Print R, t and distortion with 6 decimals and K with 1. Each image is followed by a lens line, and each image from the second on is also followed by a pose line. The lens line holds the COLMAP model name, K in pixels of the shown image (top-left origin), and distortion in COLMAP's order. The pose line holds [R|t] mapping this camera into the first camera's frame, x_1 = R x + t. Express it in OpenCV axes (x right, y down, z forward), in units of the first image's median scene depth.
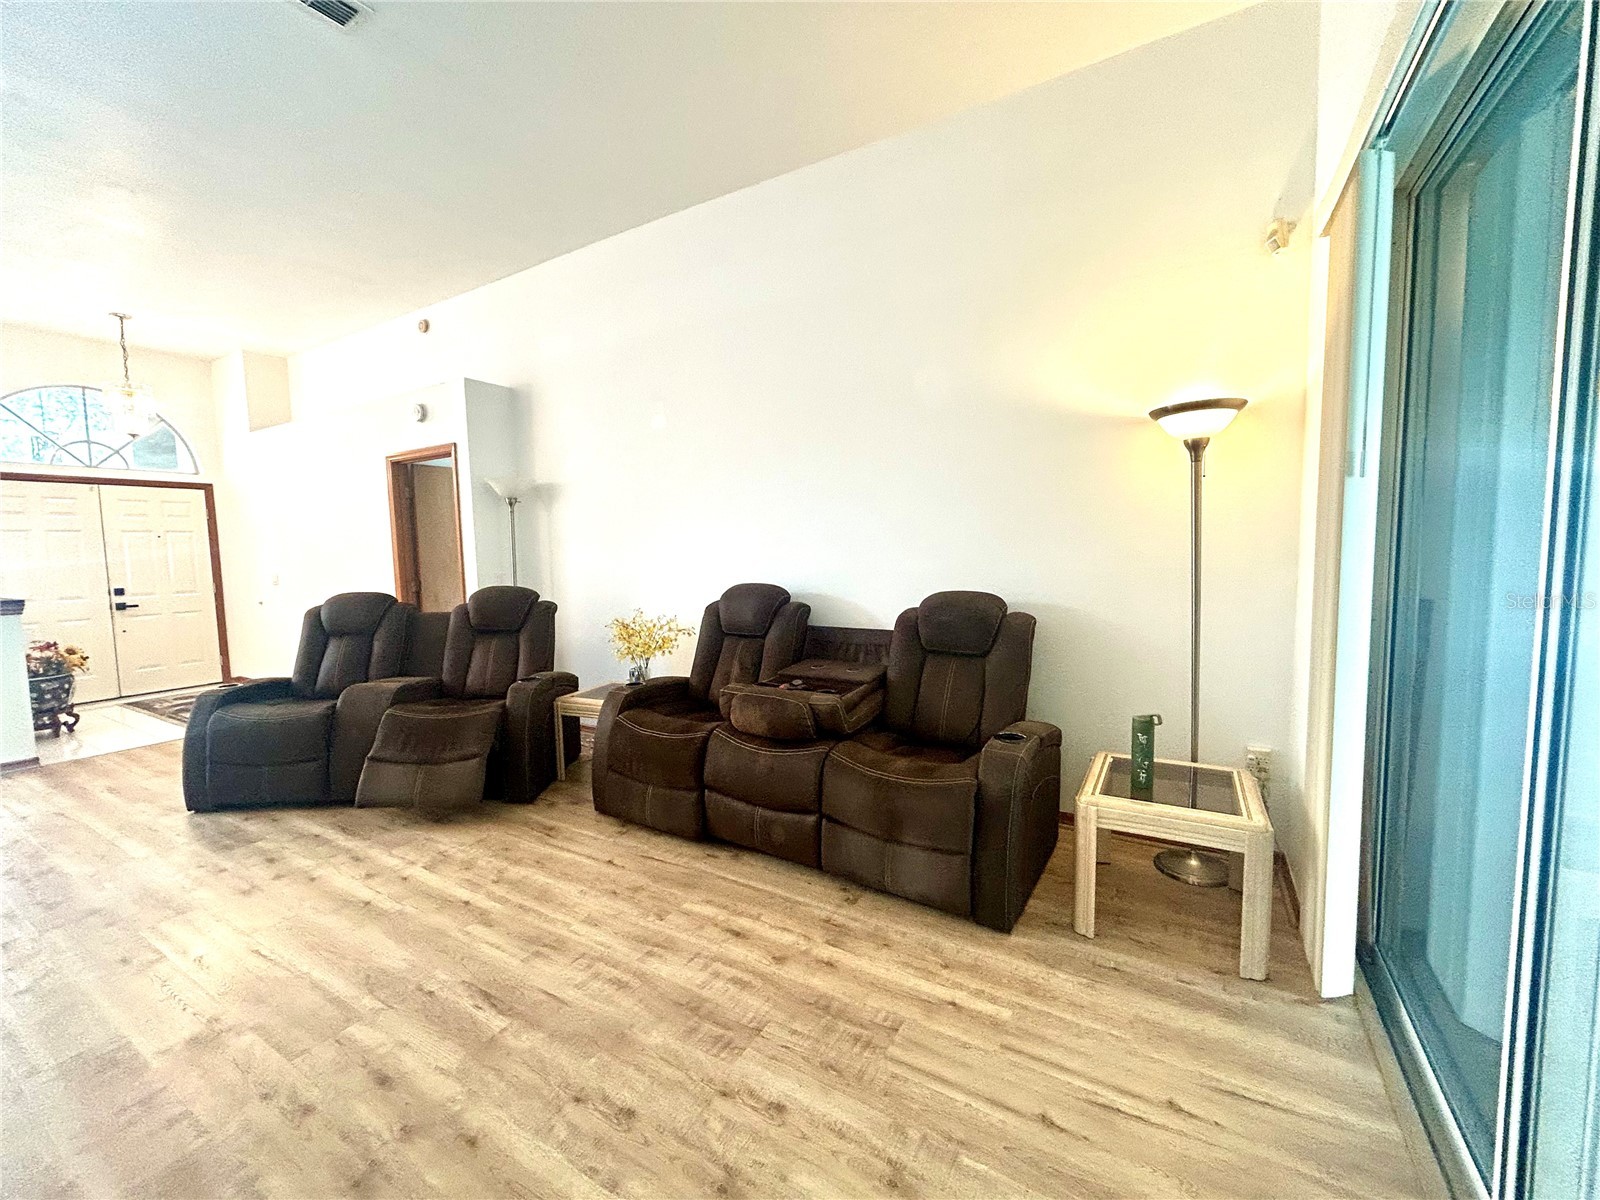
lens RADIAL K [[645.7, 0, 799.9], [0, 645.7, 599.3], [0, 0, 1]] dist [0.001287, 0.000835]
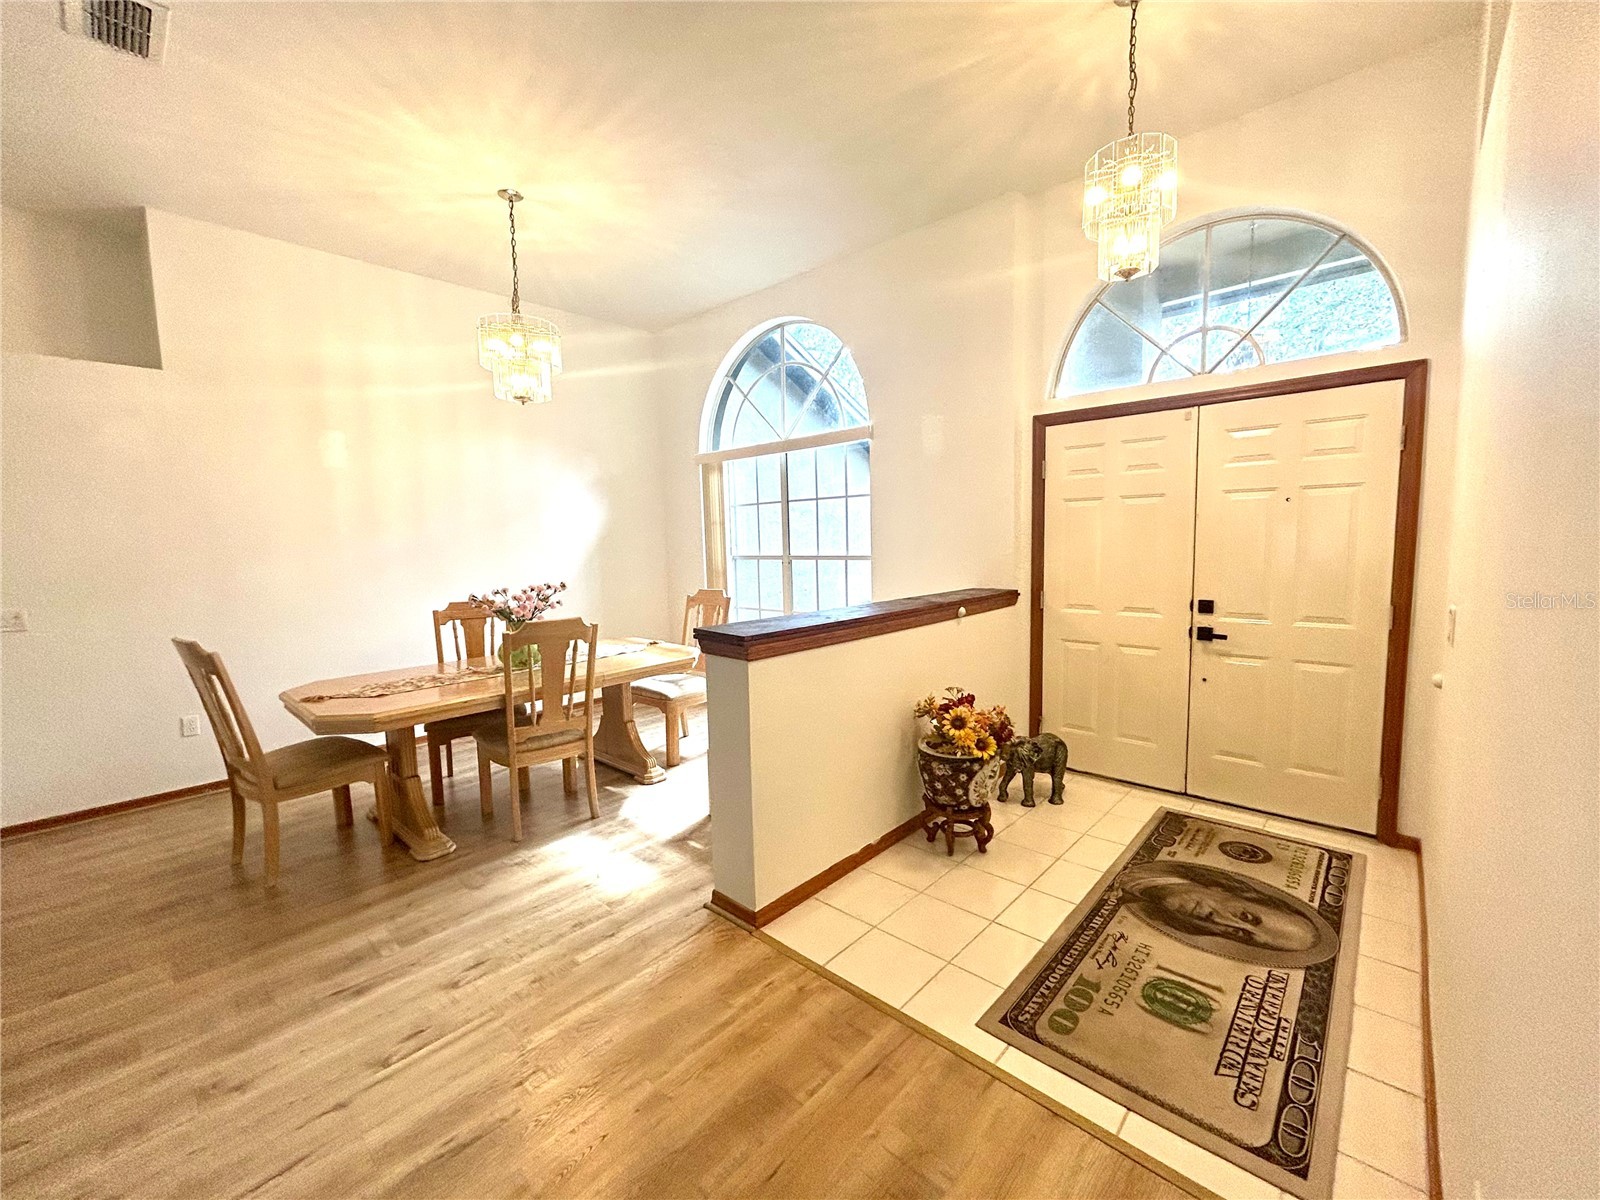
lens RADIAL K [[645.7, 0, 799.9], [0, 645.7, 599.1], [0, 0, 1]] dist [0.001287, 0.000835]
pose [[-0.211068, 0.126396, -0.969265, -0.463810], [-0.051327, 0.988803, 0.140121, -0.075458], [0.976123, 0.079325, -0.202217, 0.780383]]
